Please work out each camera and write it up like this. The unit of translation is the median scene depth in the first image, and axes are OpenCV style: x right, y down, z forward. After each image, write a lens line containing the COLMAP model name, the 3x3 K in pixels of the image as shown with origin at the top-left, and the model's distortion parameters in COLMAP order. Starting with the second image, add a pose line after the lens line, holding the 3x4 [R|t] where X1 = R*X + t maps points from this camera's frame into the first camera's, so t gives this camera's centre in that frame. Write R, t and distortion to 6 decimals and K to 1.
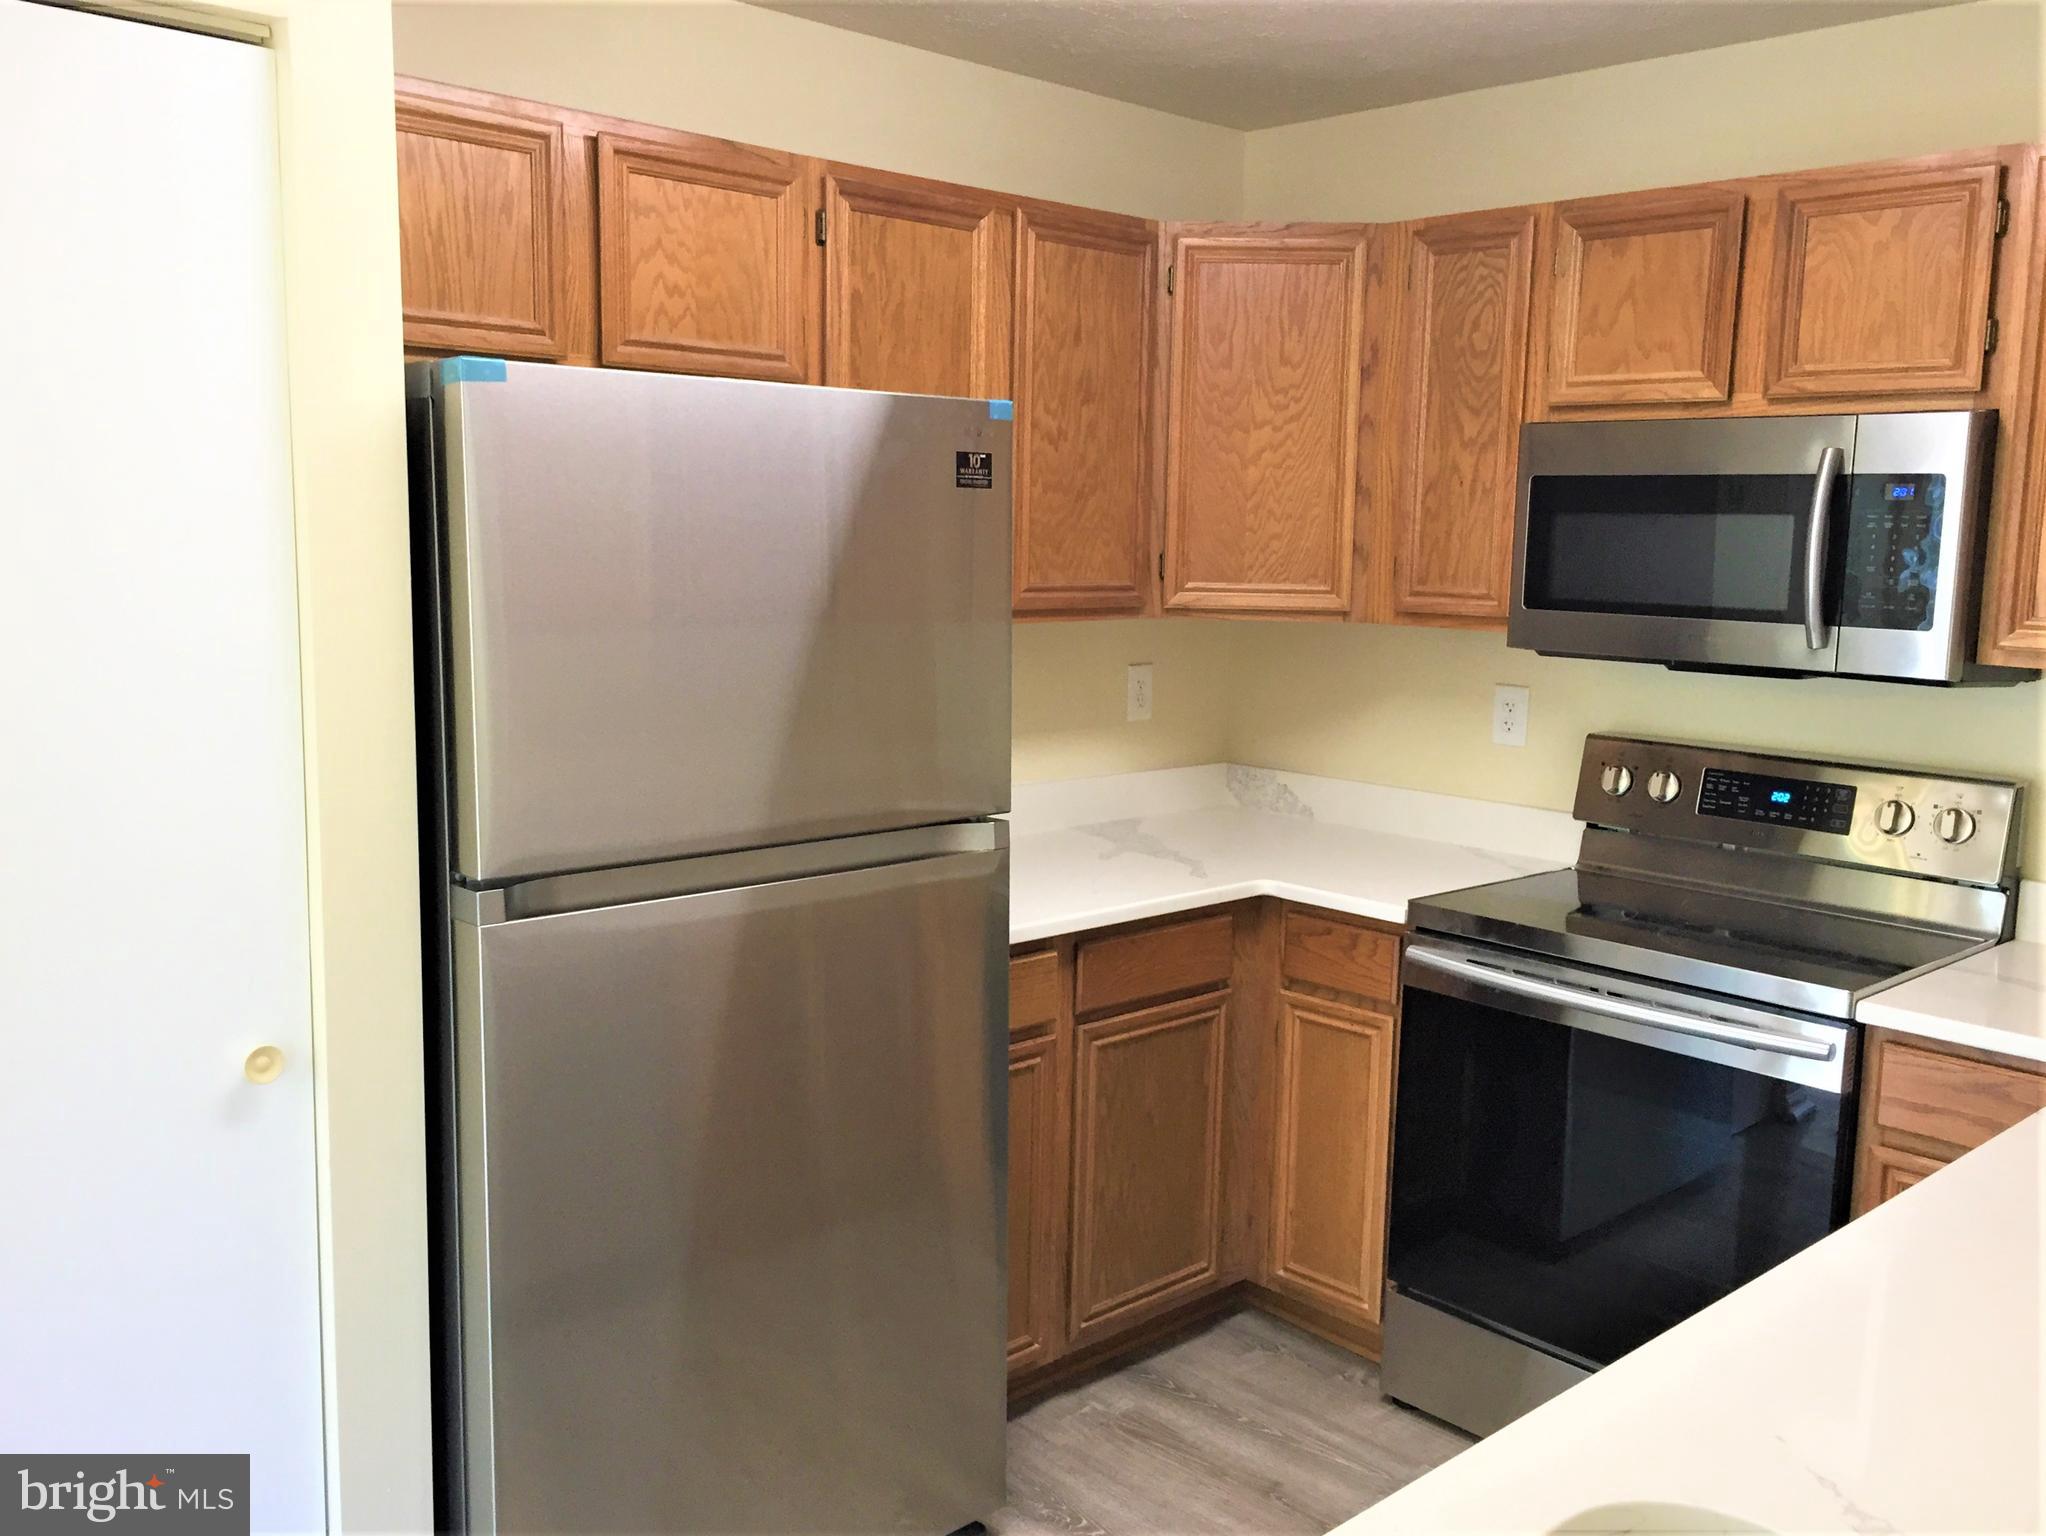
lens RADIAL K [[1738.8, 0, 1025.7], [0, 1738.8, 787.4], [0, 0, 1]] dist [0.056017, -0.025884]
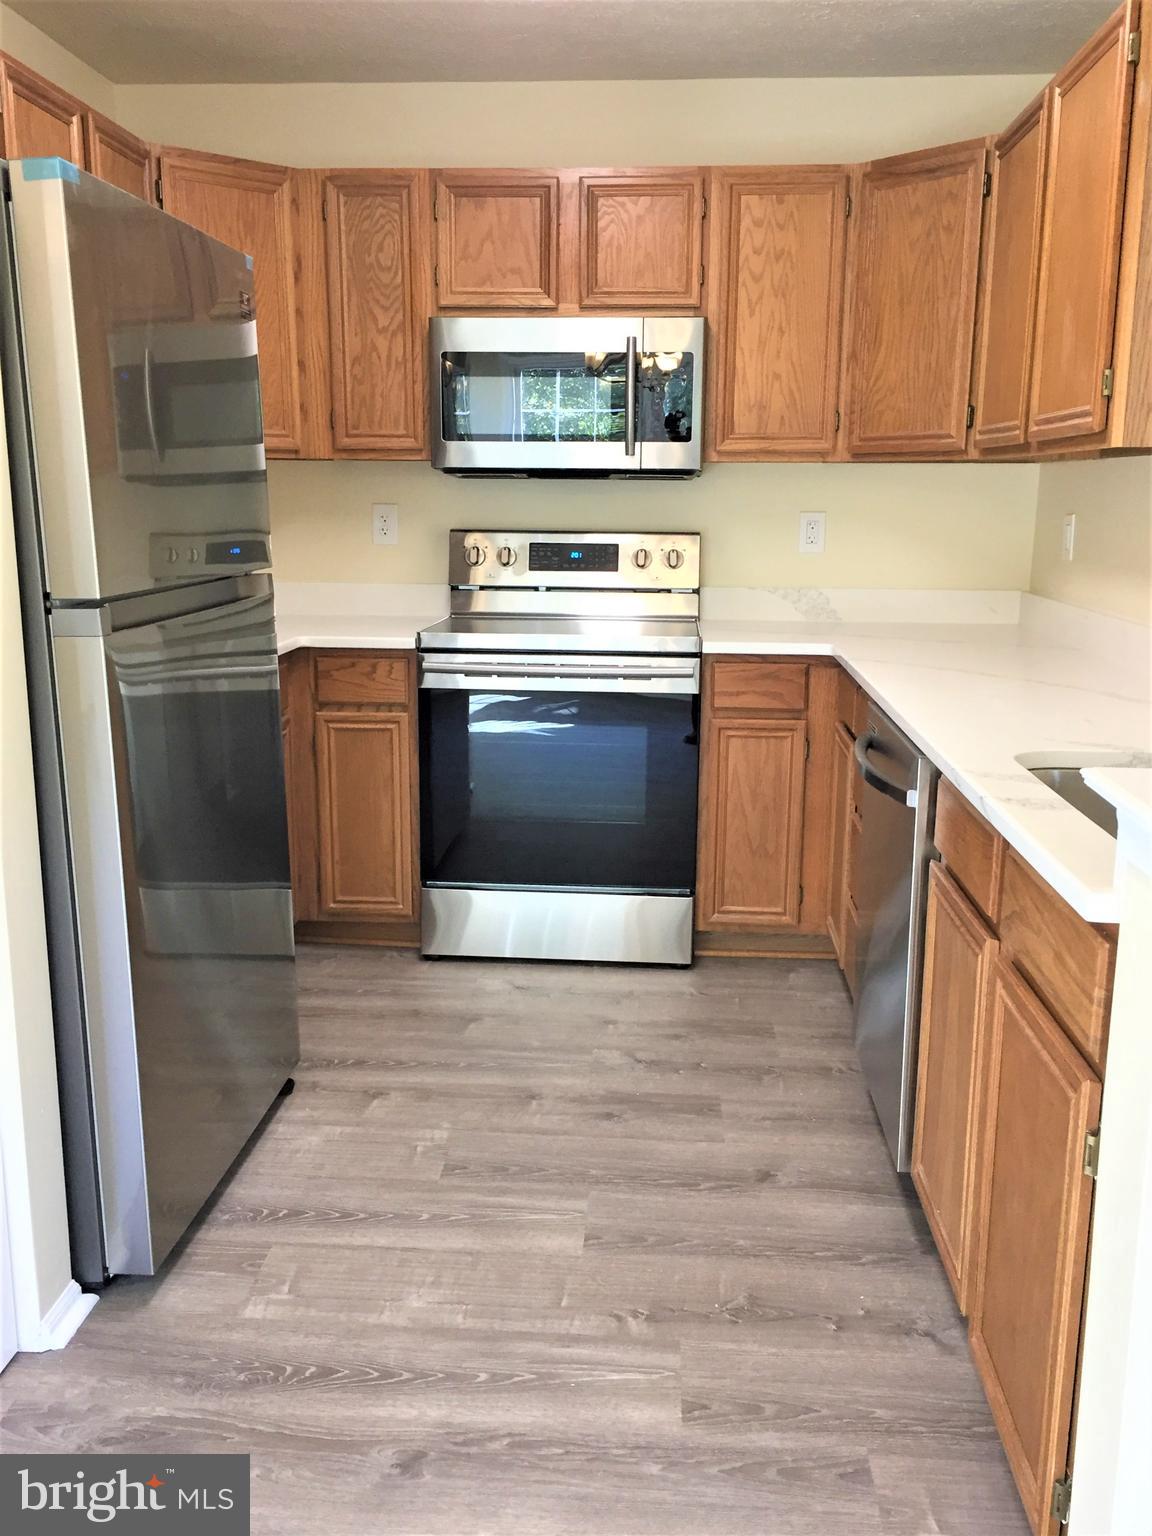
lens RADIAL K [[1305.4, 0, 572.5], [0, 1305.4, 762.4], [0, 0, 1]] dist [0.056017, -0.025884]
pose [[0.754328, -0.157669, 0.637283, -0.405203], [0.108695, 0.987329, 0.115615, 0.056423], [-0.647437, -0.017942, 0.761908, 0.033152]]
